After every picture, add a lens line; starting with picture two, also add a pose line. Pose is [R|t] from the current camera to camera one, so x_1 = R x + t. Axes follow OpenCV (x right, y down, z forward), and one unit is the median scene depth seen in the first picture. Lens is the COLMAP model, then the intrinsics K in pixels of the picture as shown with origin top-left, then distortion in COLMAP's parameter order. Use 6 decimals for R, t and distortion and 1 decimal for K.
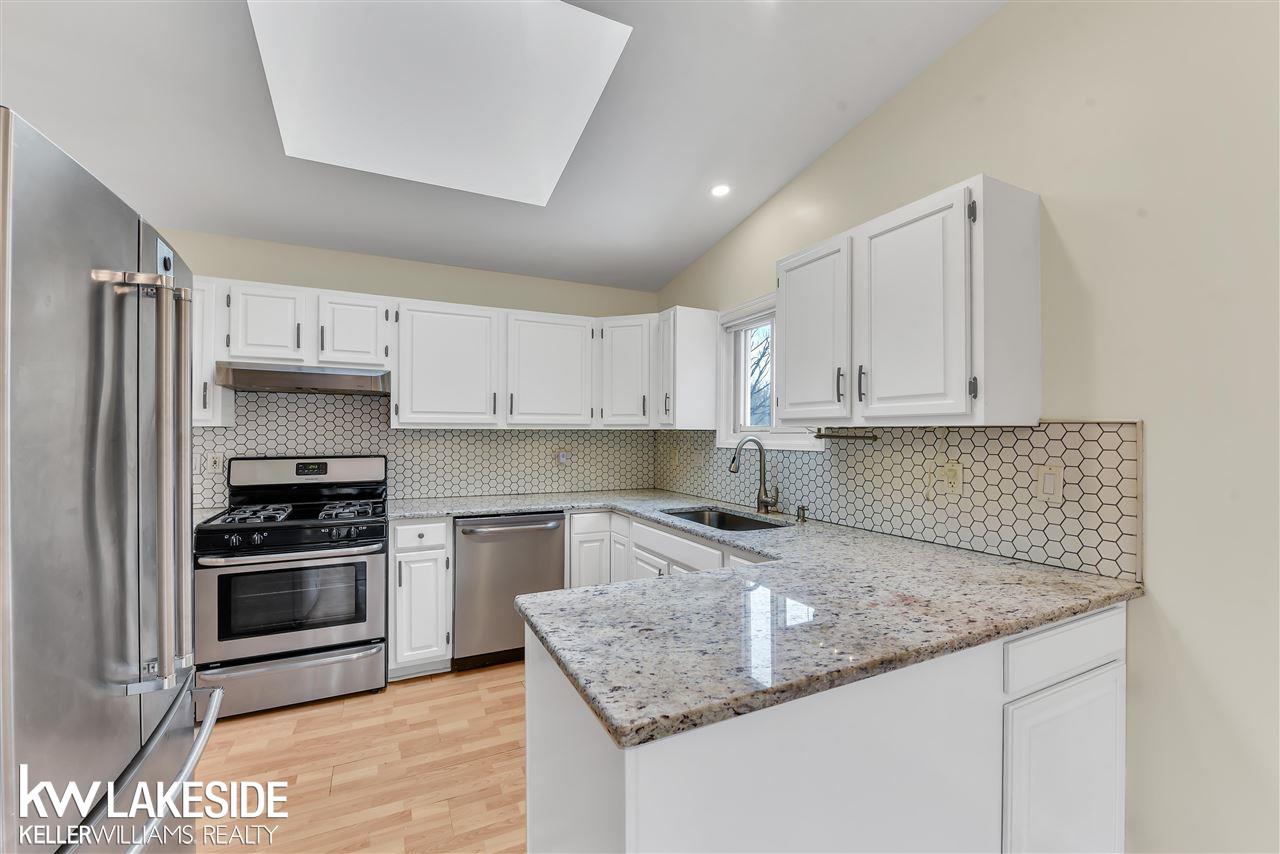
lens RADIAL K [[514.7, 0, 633.1], [0, 514.7, 429.2], [0, 0, 1]] dist [-0.002414, -0.000313]
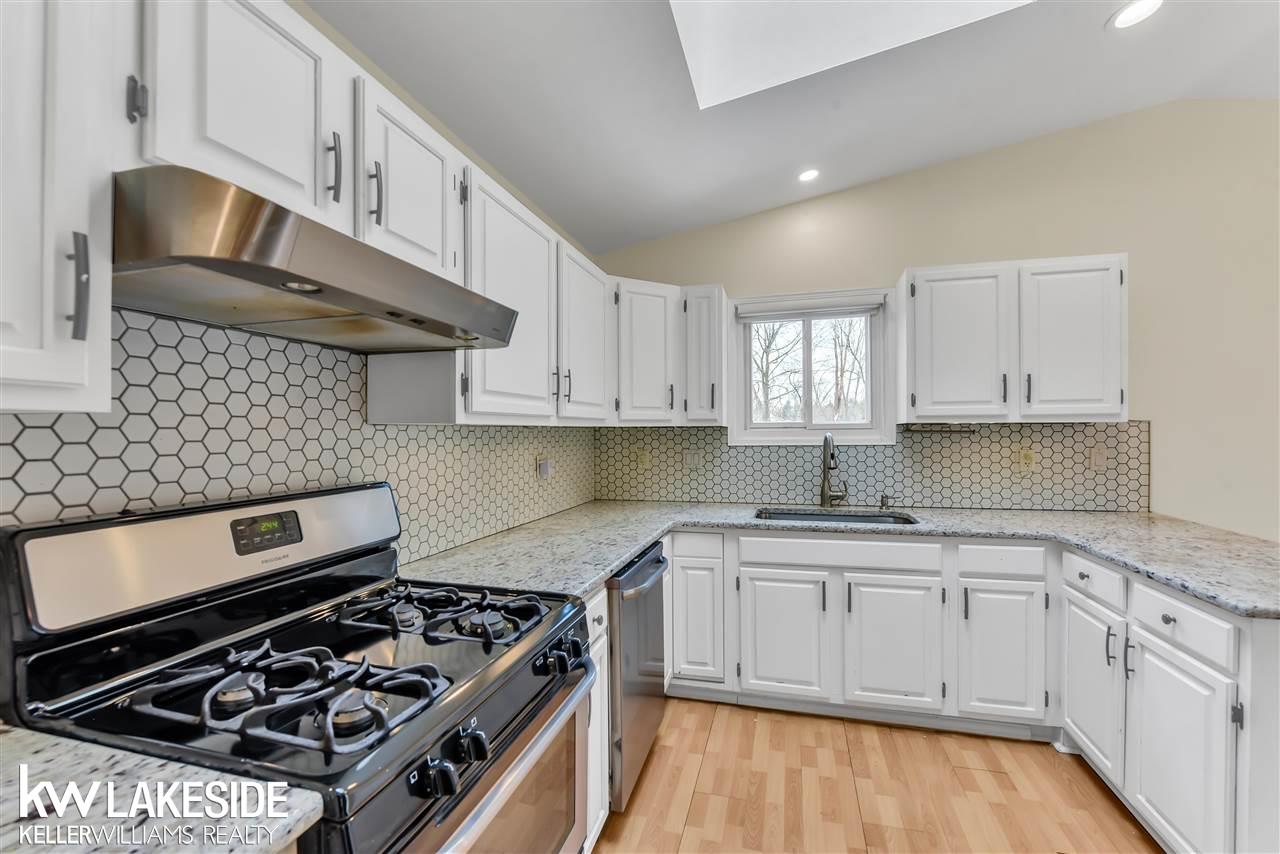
lens RADIAL K [[548.1, 0, 642.2], [0, 548.1, 433.8], [0, 0, 1]] dist [-0.001561, -0.000139]
pose [[0.653252, -0.009446, 0.757082, -0.905877], [0.002872, 0.999946, 0.009998, 0.005184], [-0.757135, -0.004357, 0.653244, 0.639307]]
